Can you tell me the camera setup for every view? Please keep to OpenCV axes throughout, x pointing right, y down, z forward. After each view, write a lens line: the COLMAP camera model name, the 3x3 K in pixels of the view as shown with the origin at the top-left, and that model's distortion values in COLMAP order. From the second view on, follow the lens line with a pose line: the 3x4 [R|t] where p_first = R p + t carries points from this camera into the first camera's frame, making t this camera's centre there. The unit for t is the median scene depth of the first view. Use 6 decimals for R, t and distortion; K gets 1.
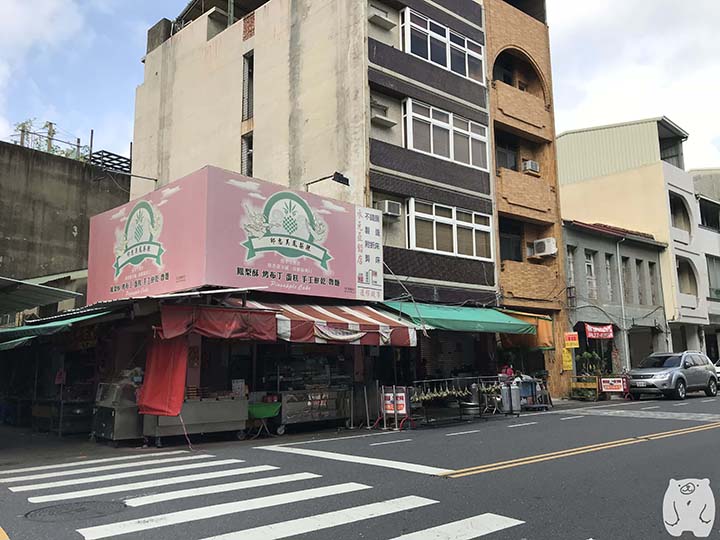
lens RADIAL K [[587.1, 0, 359.8], [0, 587.1, 266.9], [0, 0, 1]] dist [0.046736, 0.000765]
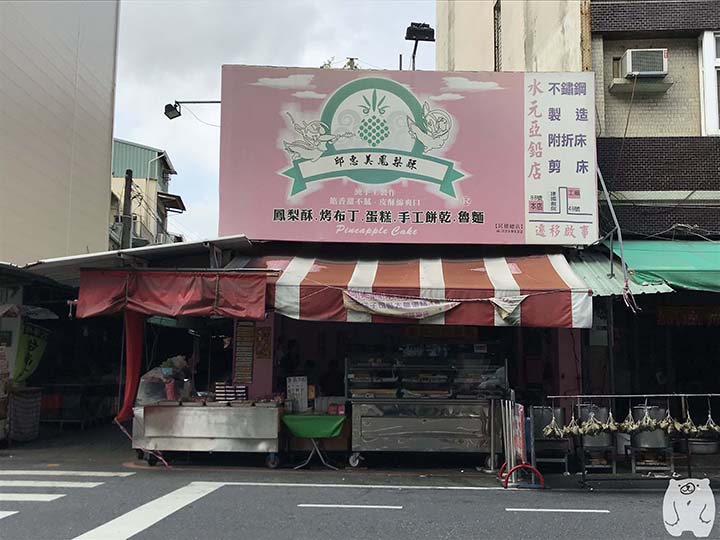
lens RADIAL K [[779.7, 0, 359.8], [0, 779.7, 272.2], [0, 0, 1]] dist [0.077780, 0.000000]
pose [[0.719447, -0.053479, -0.692486, 0.433428], [0.094646, 0.995280, 0.021468, 0.057021], [0.688069, -0.080986, 0.721112, 0.396458]]
